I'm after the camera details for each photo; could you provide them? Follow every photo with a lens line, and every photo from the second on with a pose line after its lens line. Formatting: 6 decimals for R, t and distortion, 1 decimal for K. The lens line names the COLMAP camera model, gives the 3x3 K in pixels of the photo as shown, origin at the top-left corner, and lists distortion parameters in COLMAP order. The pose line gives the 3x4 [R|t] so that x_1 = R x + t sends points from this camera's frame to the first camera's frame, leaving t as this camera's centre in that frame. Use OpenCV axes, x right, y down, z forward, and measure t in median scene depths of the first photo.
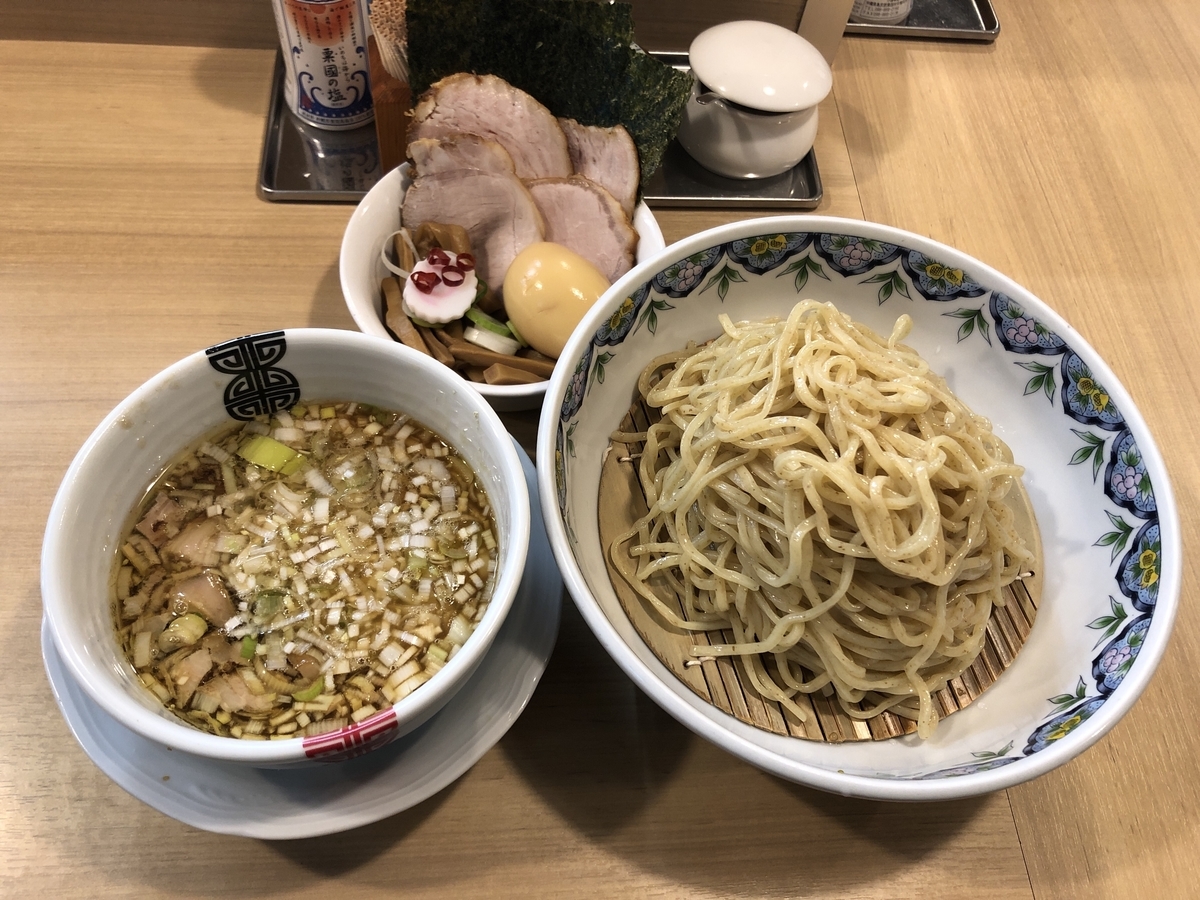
lens RADIAL K [[969.4, 0, 599.5], [0, 969.4, 447.2], [0, 0, 1]] dist [0.128054, -0.292649]
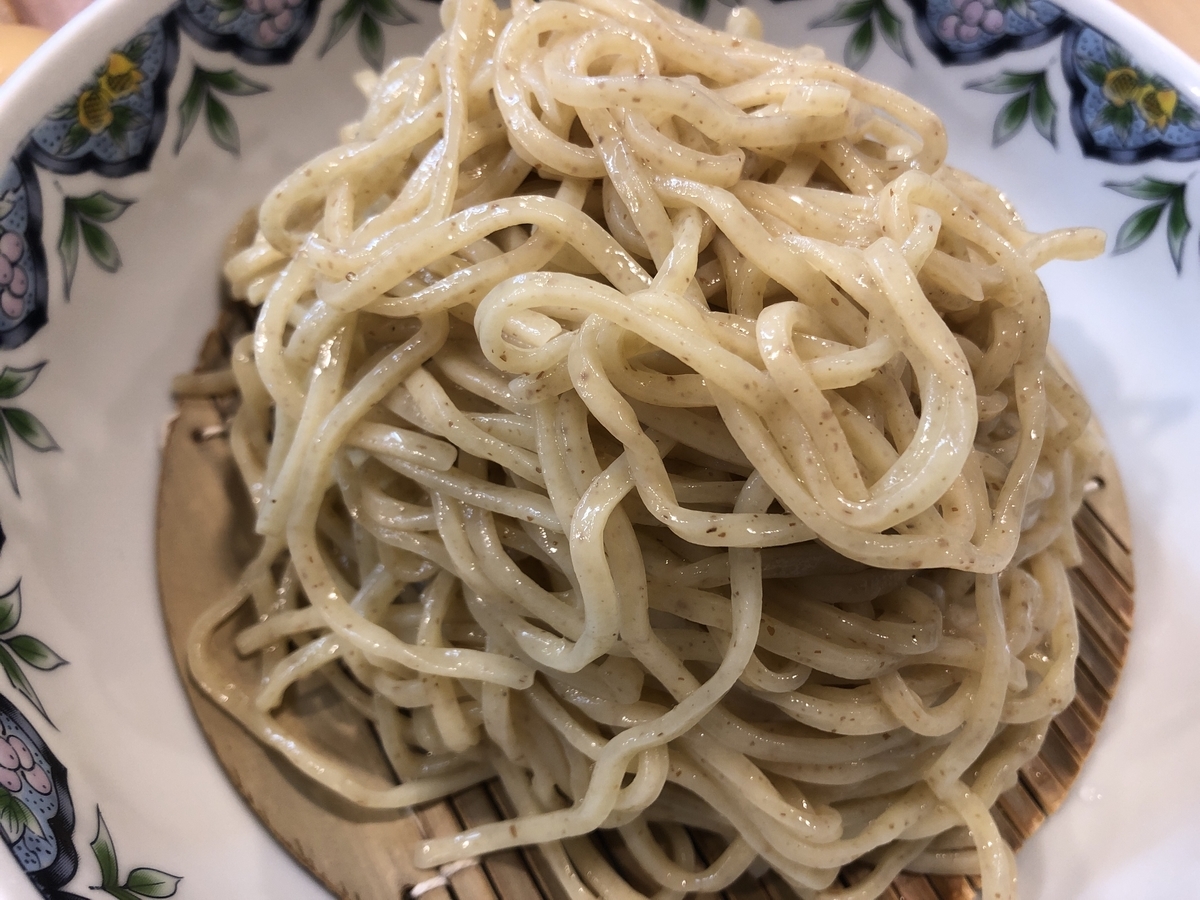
lens RADIAL K [[969.4, 0, 599.5], [0, 969.4, 447.2], [0, 0, 1]] dist [0.128054, -0.292649]
pose [[0.968506, -0.214076, 0.127155, 0.163532], [0.213043, 0.976799, 0.021828, 0.055363], [-0.128877, 0.005949, 0.991643, 0.637171]]
